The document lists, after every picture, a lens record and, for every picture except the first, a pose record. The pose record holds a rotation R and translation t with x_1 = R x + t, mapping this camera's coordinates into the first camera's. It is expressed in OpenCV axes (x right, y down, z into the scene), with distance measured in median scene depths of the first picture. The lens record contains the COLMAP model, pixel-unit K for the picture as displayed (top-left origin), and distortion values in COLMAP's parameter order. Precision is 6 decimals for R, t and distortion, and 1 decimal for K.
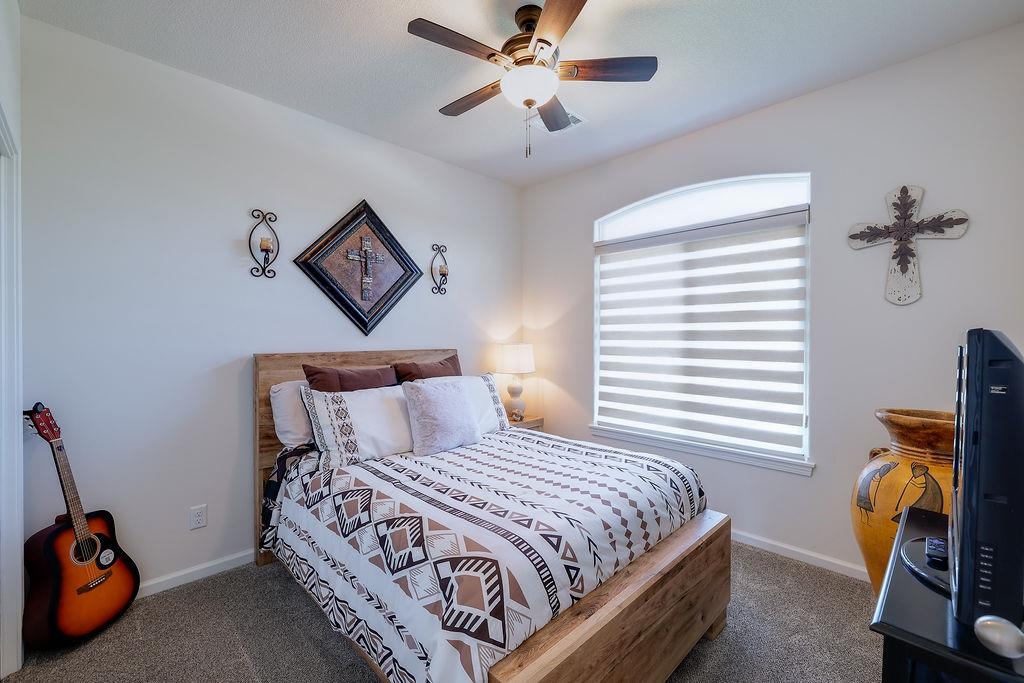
lens RADIAL K [[435.6, 0, 512.5], [0, 435.6, 341.1], [0, 0, 1]] dist [0.000461, -0.000086]
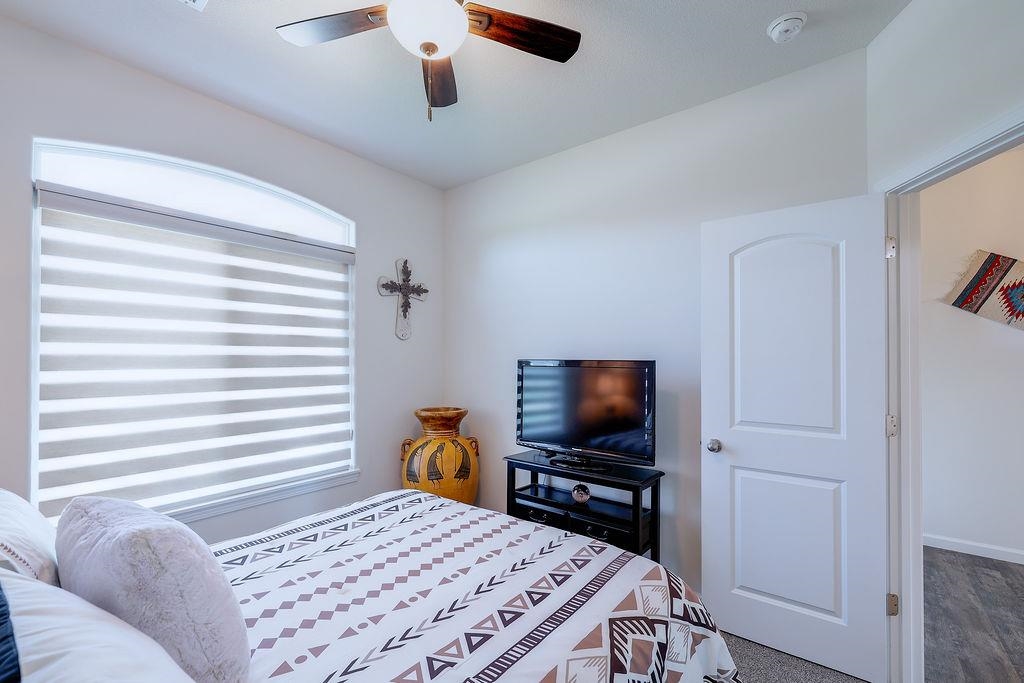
lens RADIAL K [[433.7, 0, 511.0], [0, 433.7, 353.9], [0, 0, 1]] dist [-0.000786, -0.000200]
pose [[-0.117135, 0.006792, 0.993093, -0.510824], [0.011295, 0.999921, -0.005506, -0.019897], [-0.993052, 0.010572, -0.117202, 0.699024]]
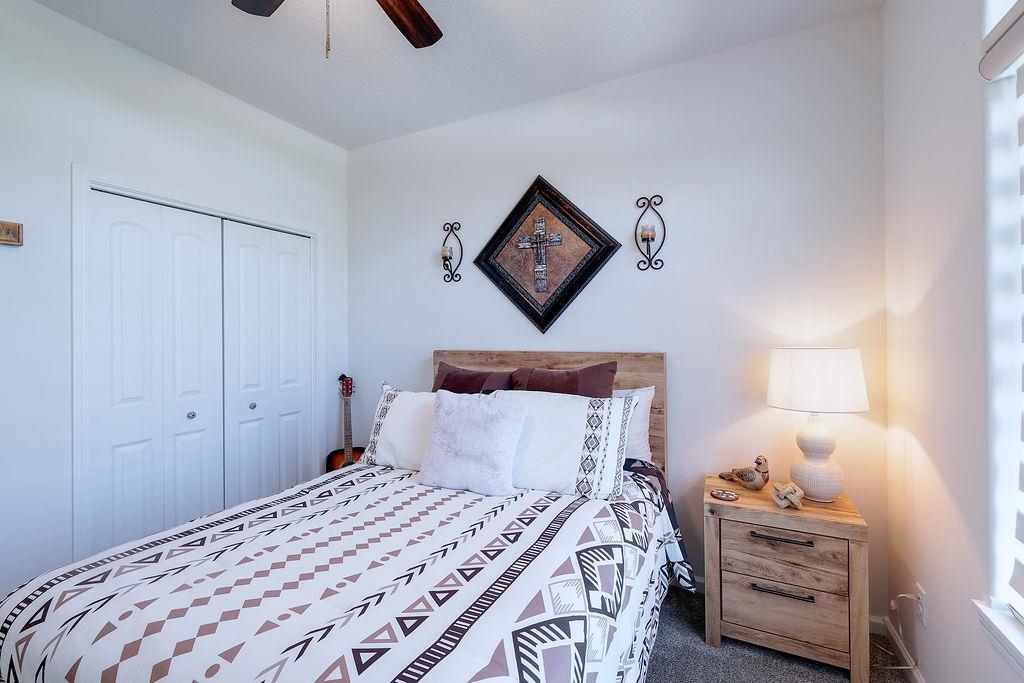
lens RADIAL K [[437.9, 0, 491.0], [0, 437.9, 327.6], [0, 0, 1]] dist [0.000893, 0.000095]
pose [[0.297506, -0.006464, -0.954698, 0.537997], [0.001379, 0.999979, -0.006341, -0.020960], [0.954719, 0.000570, 0.297508, 0.764272]]
